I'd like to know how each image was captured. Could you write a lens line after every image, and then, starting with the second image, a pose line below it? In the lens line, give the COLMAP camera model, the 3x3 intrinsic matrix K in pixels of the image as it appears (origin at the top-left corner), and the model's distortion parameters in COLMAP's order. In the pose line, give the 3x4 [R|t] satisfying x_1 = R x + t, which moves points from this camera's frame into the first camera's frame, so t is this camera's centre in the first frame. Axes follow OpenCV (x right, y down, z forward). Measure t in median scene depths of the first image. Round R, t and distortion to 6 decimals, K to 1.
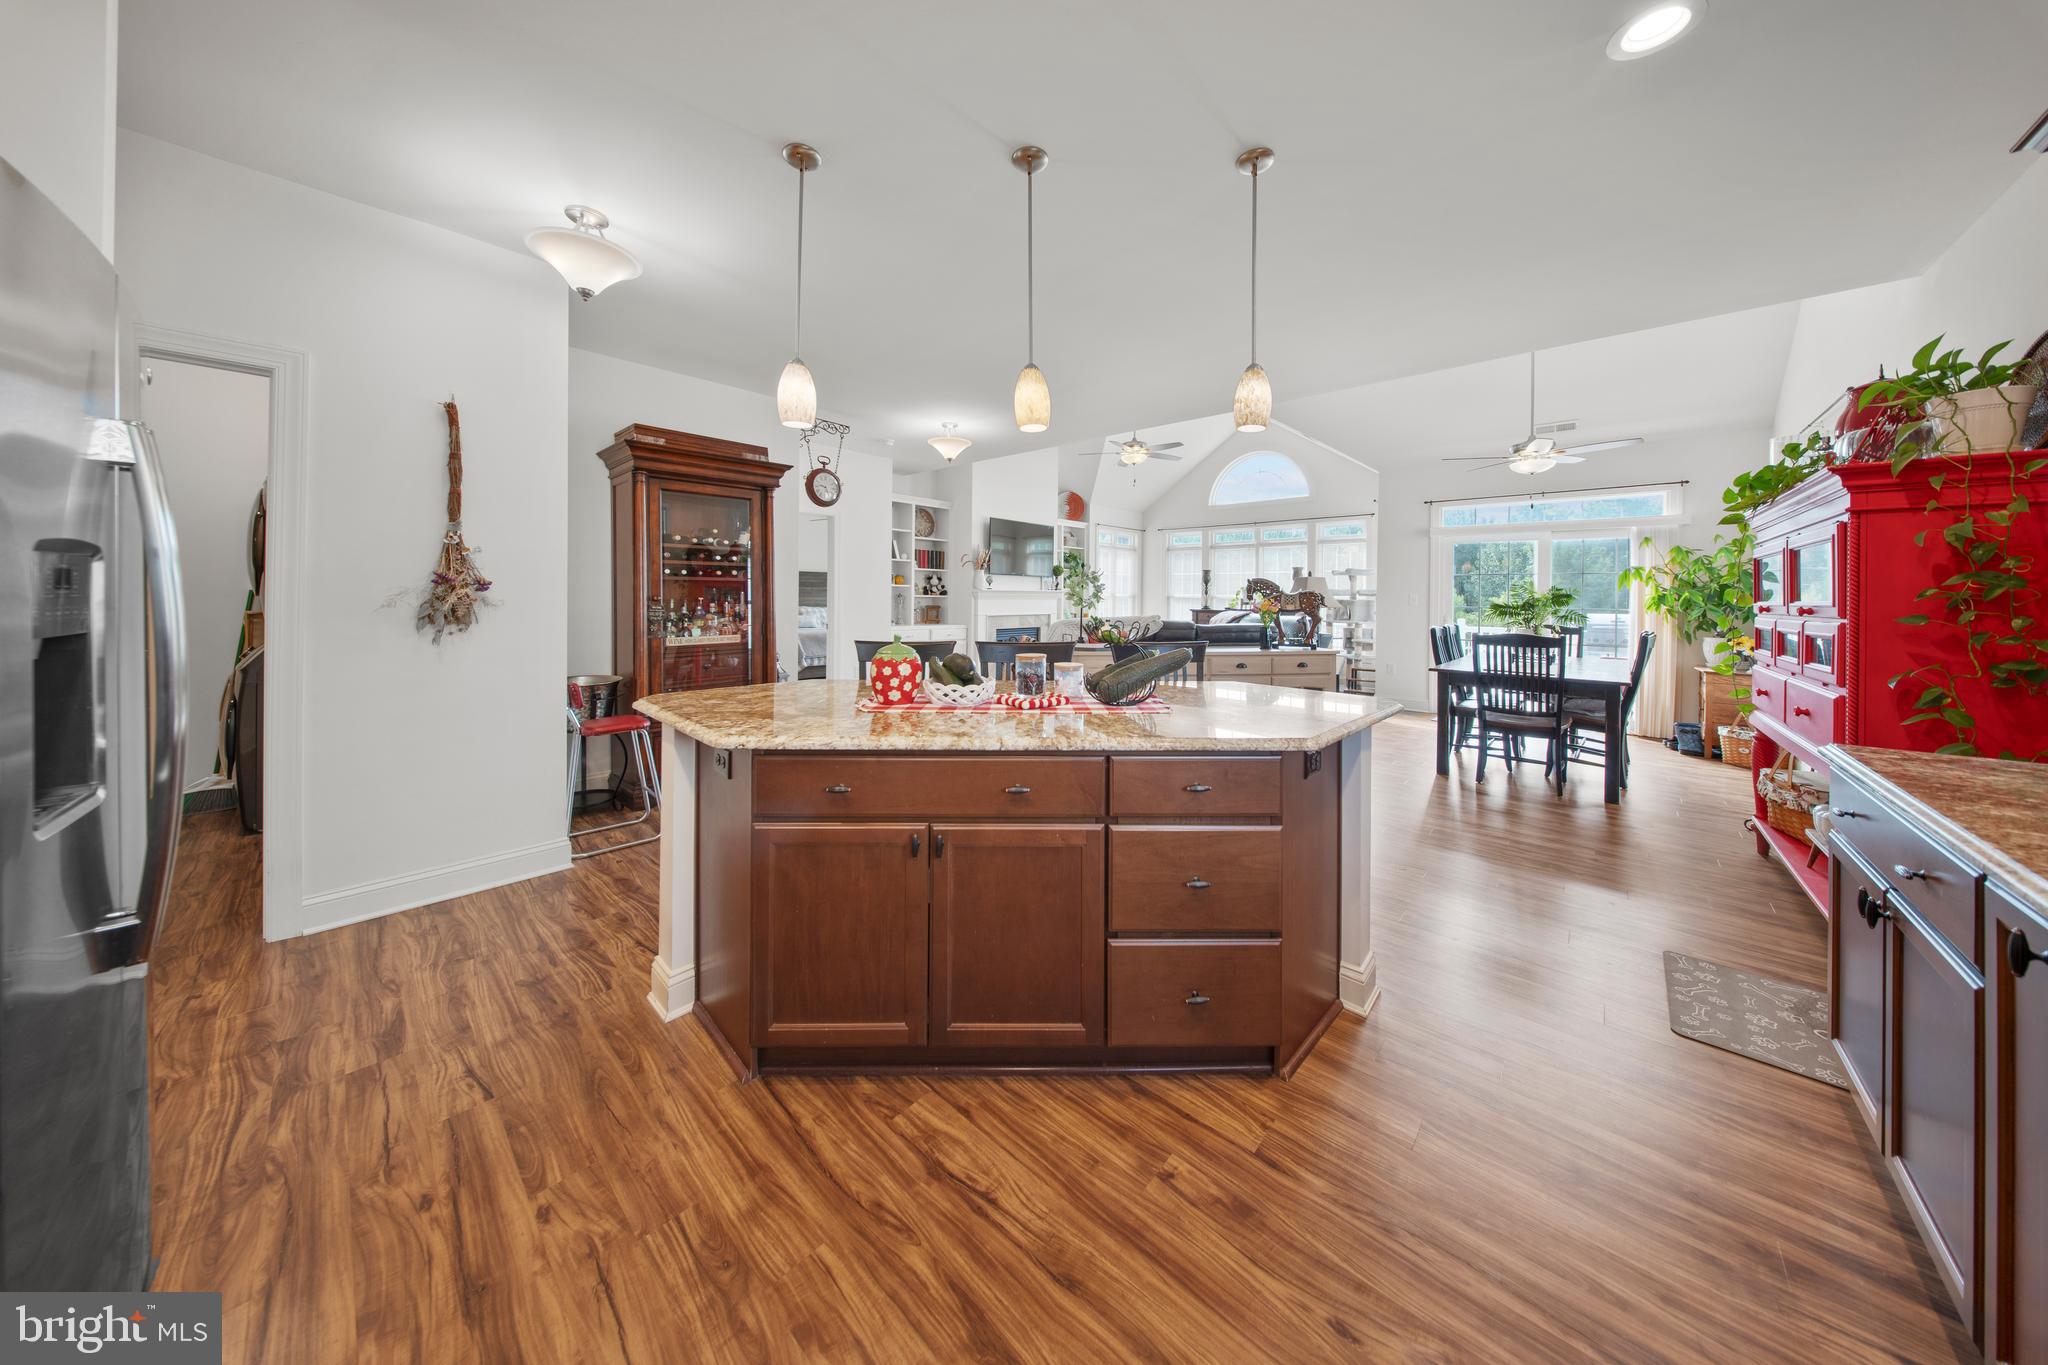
lens RADIAL K [[622.7, 0, 1036.4], [0, 622.7, 597.3], [0, 0, 1]] dist [-0.006264, -0.000016]
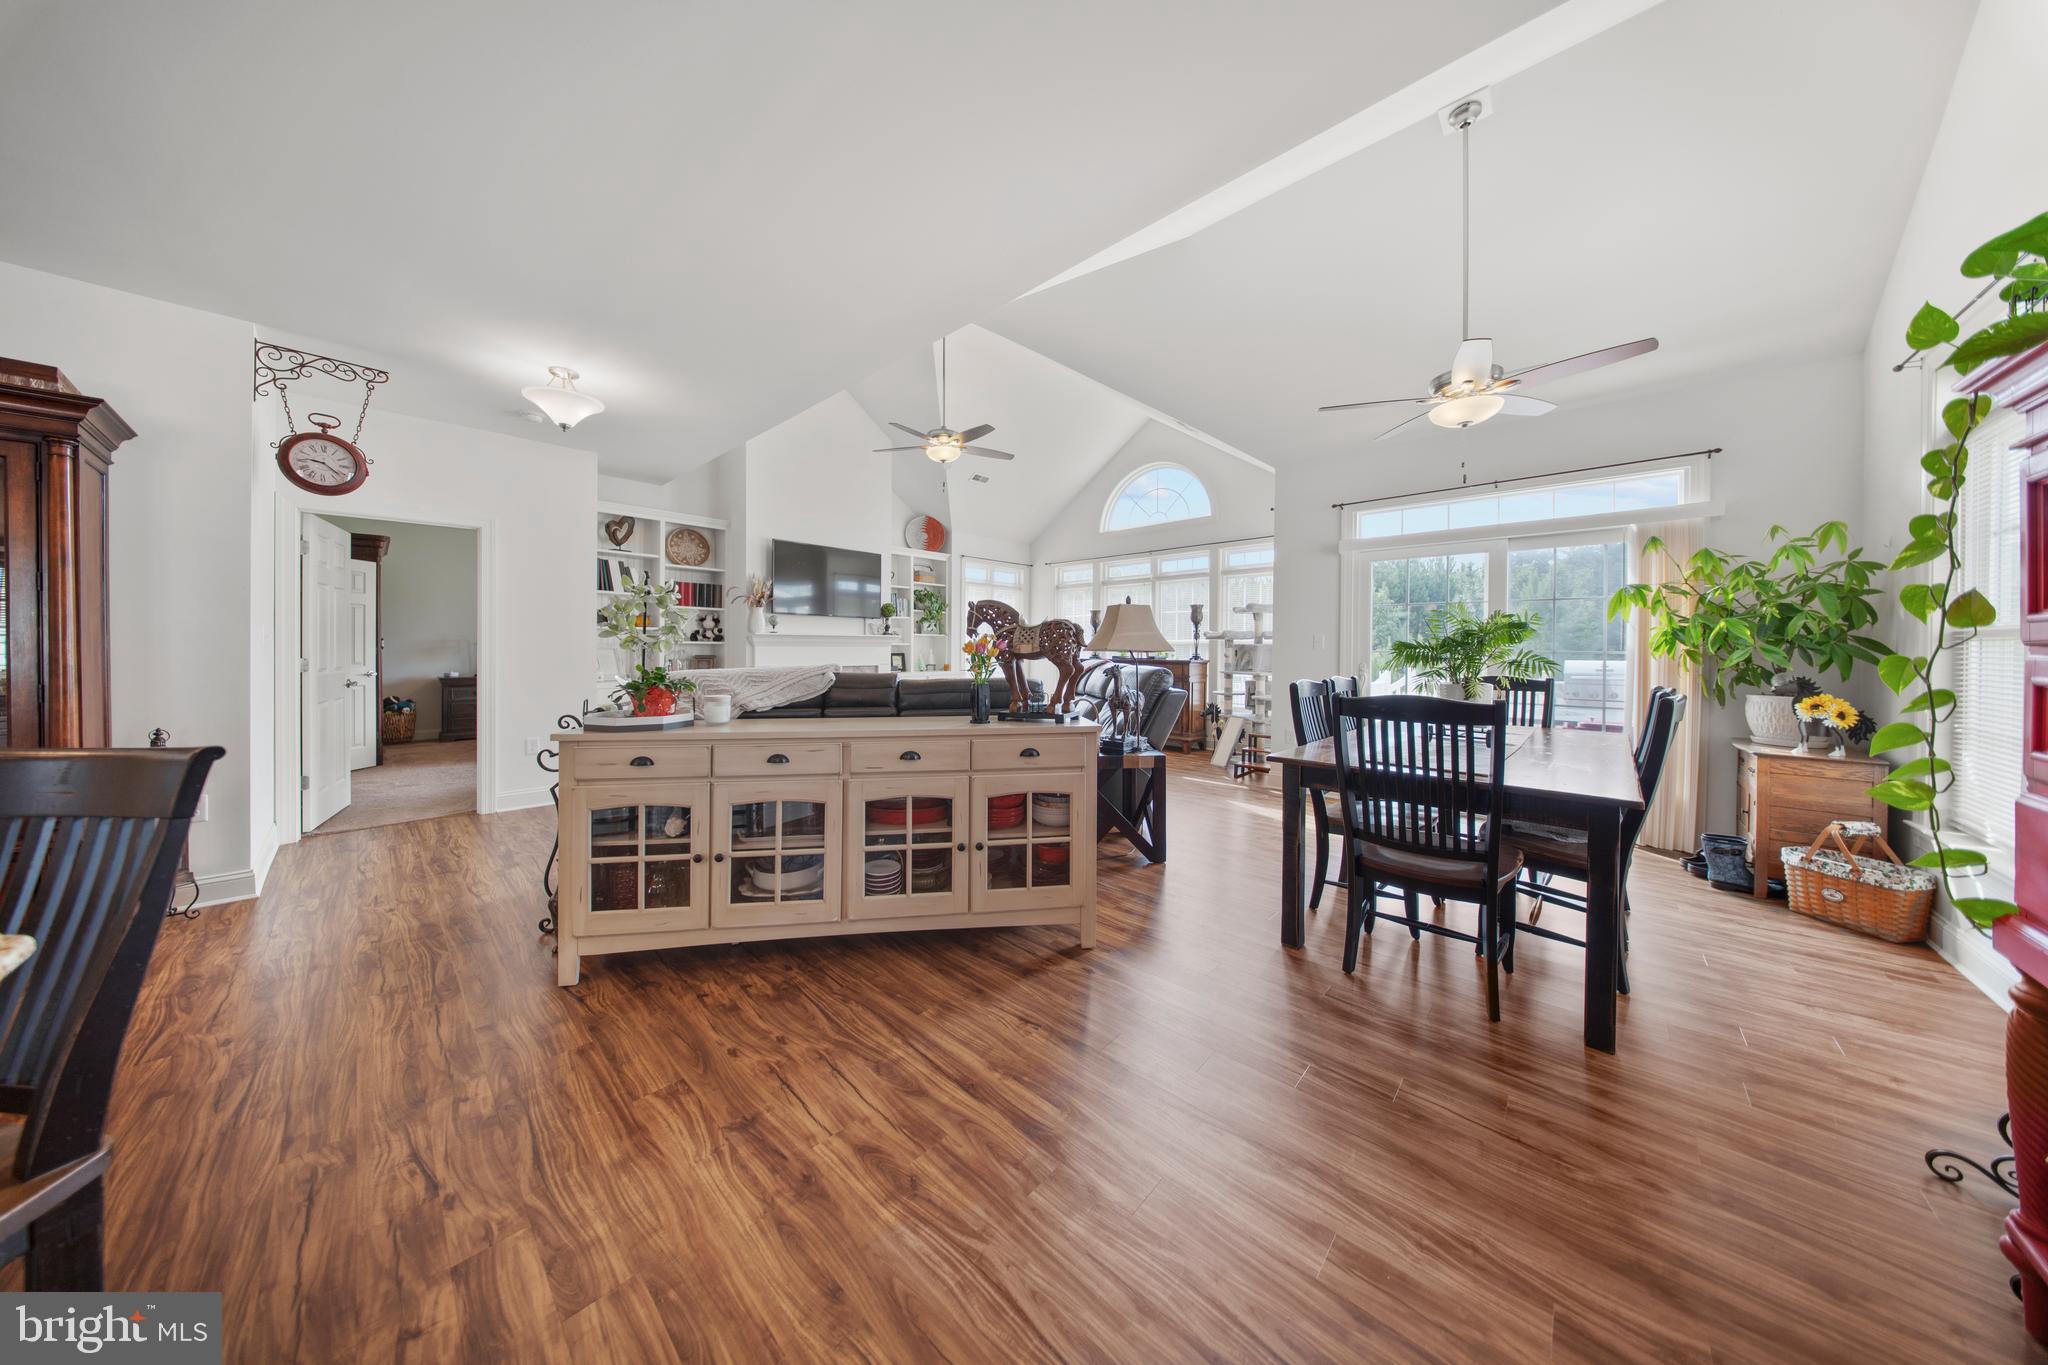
lens RADIAL K [[622.7, 0, 1015.8], [0, 622.7, 653.2], [0, 0, 1]] dist [-0.006264, -0.000016]
pose [[0.999958, -0.006599, -0.006404, 0.331810], [0.006621, 0.999972, 0.003385, 0.015015], [0.006382, -0.003427, 0.999974, 0.357208]]
